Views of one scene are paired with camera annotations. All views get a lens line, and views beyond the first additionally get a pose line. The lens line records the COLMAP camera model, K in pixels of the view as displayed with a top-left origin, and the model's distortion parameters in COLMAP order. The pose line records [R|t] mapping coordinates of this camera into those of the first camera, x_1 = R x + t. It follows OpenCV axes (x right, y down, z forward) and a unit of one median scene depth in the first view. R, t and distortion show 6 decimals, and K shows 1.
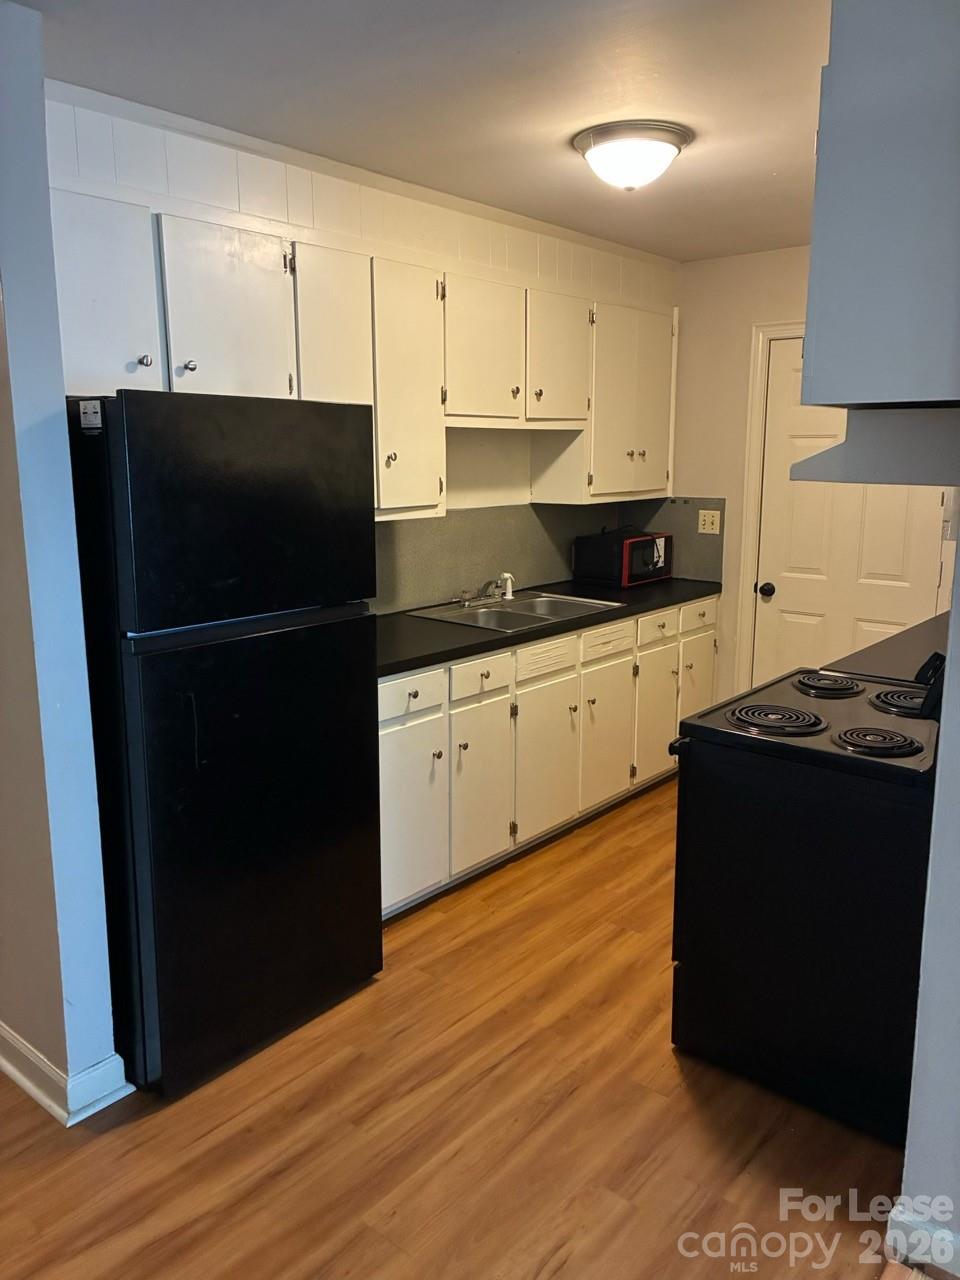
lens RADIAL K [[964.4, 0, 474.5], [0, 964.4, 636.6], [0, 0, 1]] dist [0.035321, -0.007957]
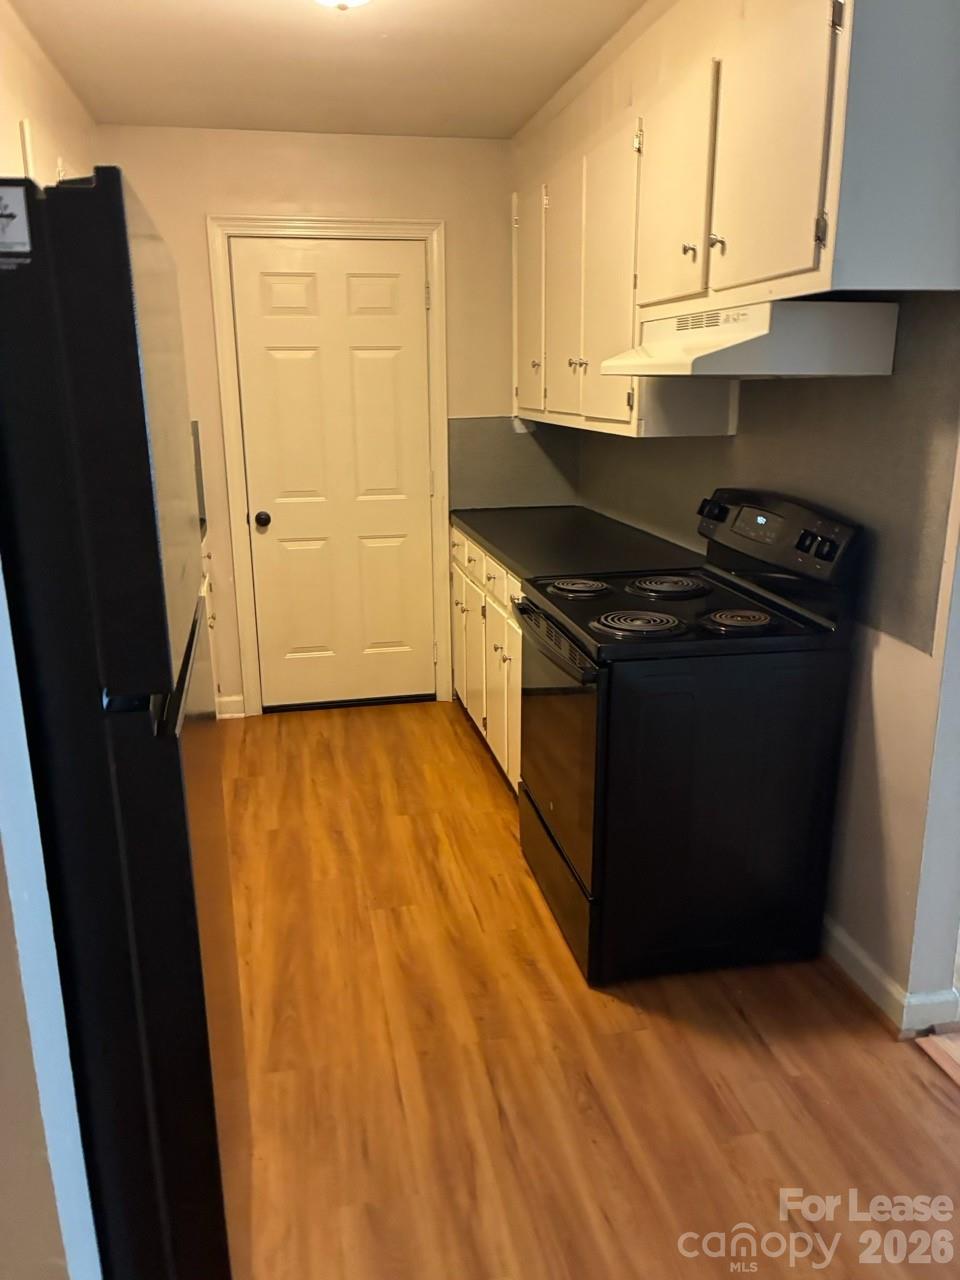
lens RADIAL K [[964.4, 0, 478.2], [0, 964.4, 640.7], [0, 0, 1]] dist [0.035321, -0.007957]
pose [[0.621379, -0.208567, 0.755240, -0.501192], [0.154892, 0.977595, 0.142534, -0.060488], [-0.768047, 0.028413, 0.639763, 0.453856]]
